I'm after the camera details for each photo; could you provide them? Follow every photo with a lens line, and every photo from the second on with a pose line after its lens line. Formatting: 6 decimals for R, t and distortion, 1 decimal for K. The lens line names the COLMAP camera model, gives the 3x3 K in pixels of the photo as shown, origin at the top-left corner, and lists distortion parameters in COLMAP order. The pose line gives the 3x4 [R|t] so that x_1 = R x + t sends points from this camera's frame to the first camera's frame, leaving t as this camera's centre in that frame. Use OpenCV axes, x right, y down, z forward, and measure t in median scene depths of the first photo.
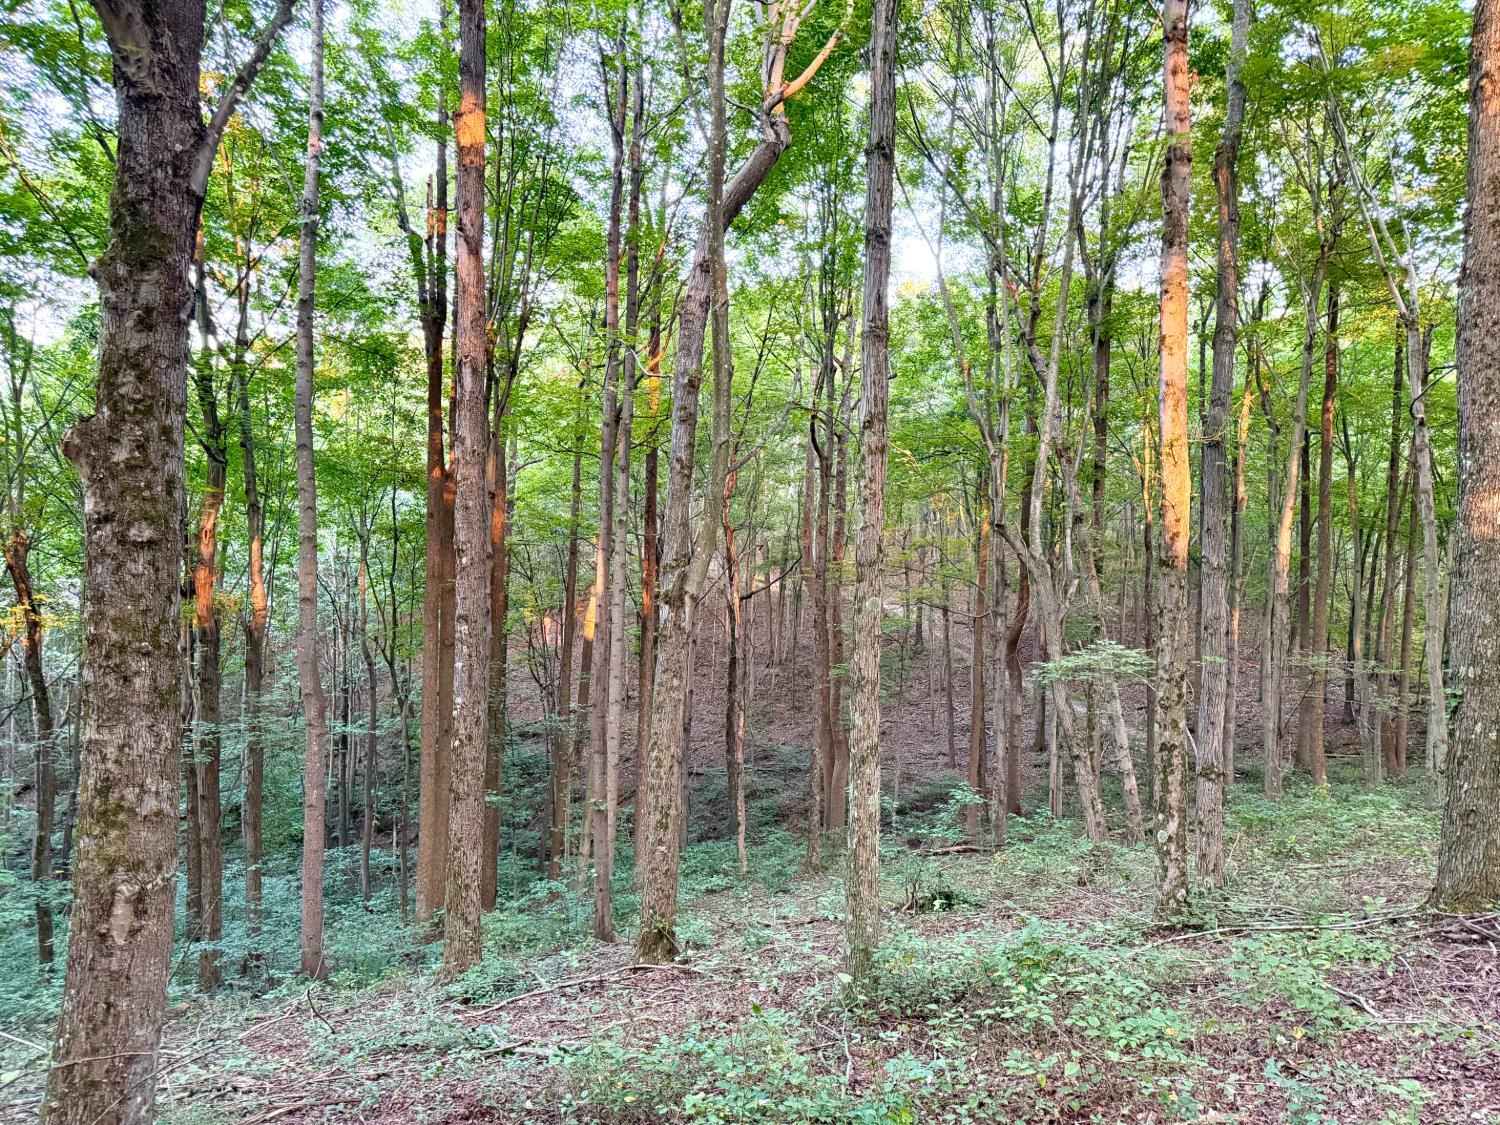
lens RADIAL K [[1065.8, 0, 750.0], [0, 1065.8, 562.5], [0, 0, 1]] dist [0.006751, -0.006610]
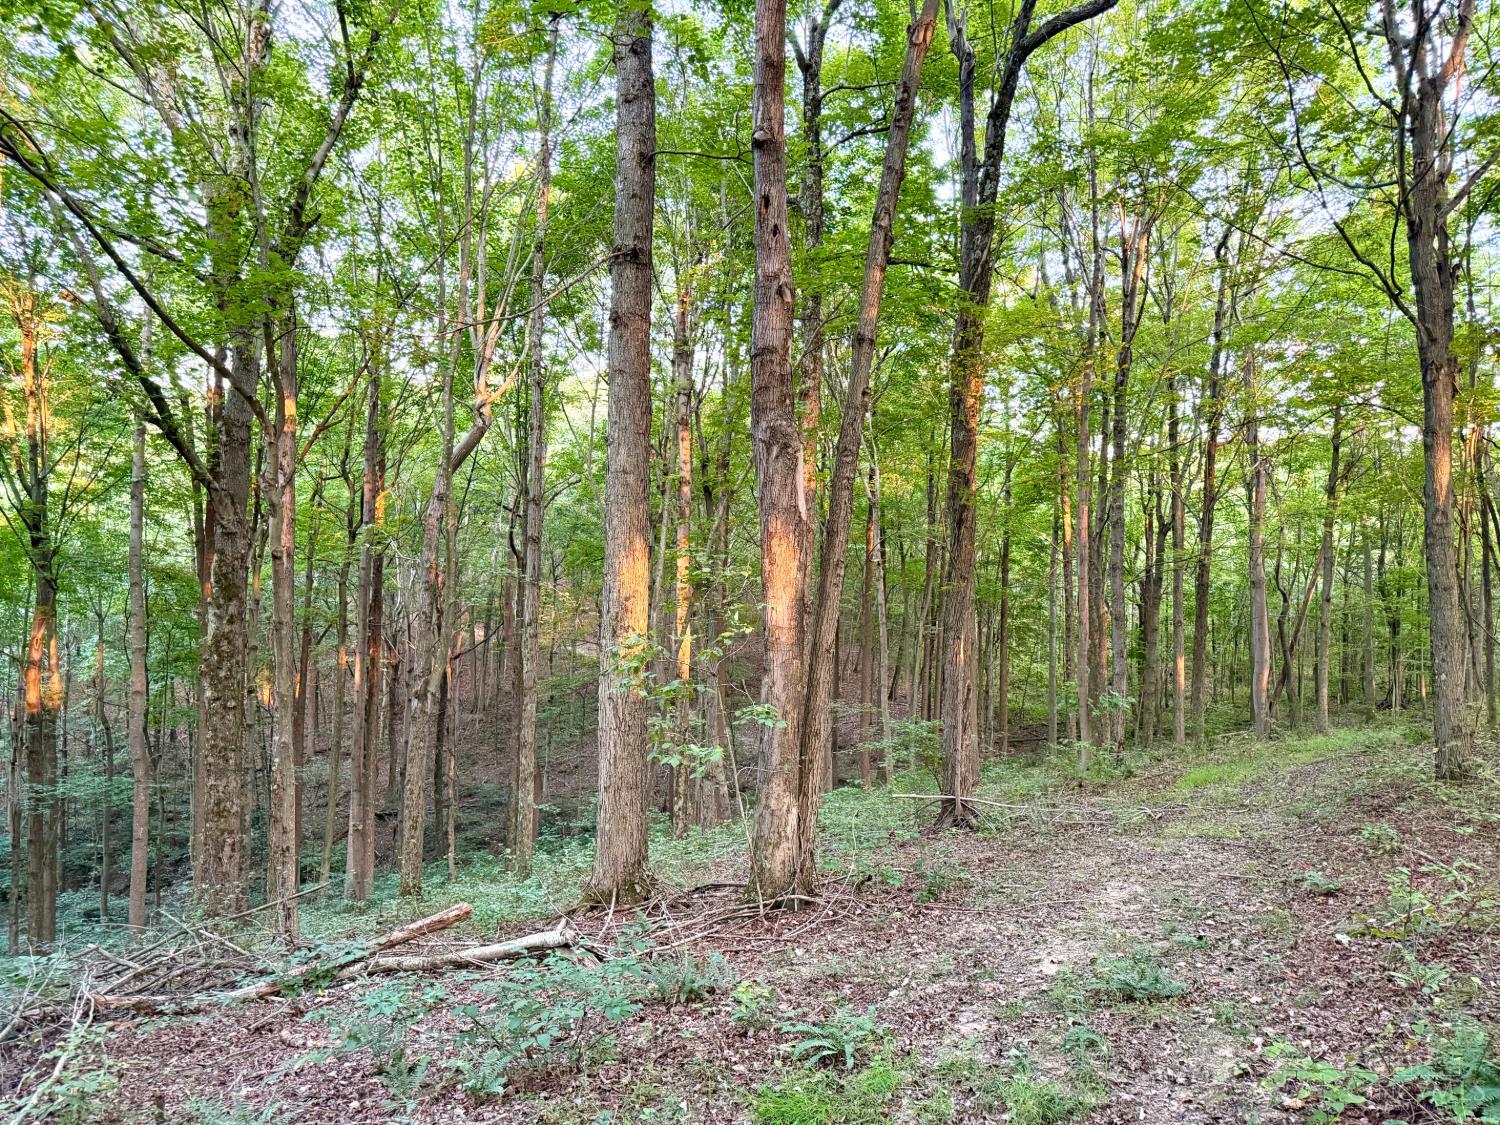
lens RADIAL K [[1065.8, 0, 750.0], [0, 1065.8, 562.5], [0, 0, 1]] dist [0.006751, -0.006610]
pose [[0.962614, 0.002300, 0.270867, -0.042514], [0.006262, 0.999508, -0.030743, -0.205985], [-0.270805, 0.031289, 0.962126, -1.345974]]
